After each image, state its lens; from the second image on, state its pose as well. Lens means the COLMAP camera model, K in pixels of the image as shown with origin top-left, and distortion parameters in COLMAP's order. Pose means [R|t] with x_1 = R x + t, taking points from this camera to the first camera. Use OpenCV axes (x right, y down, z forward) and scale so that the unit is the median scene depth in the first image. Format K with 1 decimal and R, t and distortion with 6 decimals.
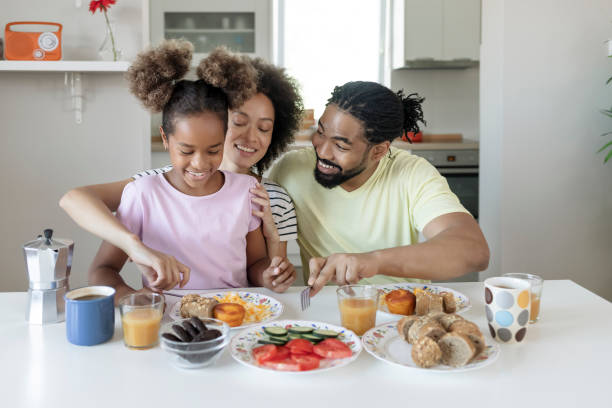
lens RADIAL K [[801.4, 0, 306.0], [0, 801.4, 204.0], [0, 0, 1]] dist [-0.010565, 0.041183]
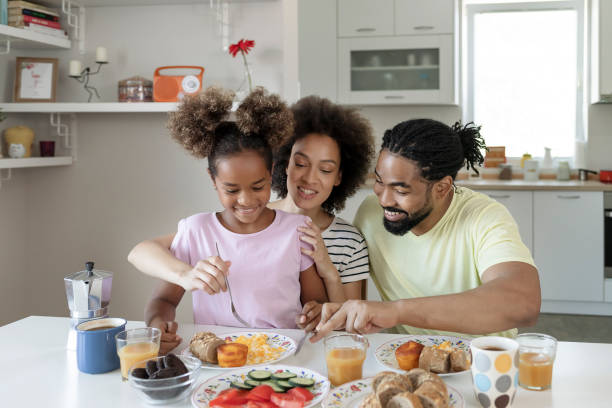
lens RADIAL K [[801.4, 0, 306.0], [0, 801.4, 204.0], [0, 0, 1]] dist [-0.010565, 0.041183]
pose [[0.960659, 0.025112, -0.276594, 0.216879], [-0.036732, 0.998643, -0.036910, -0.014767], [0.275292, 0.045618, 0.960278, 0.035729]]
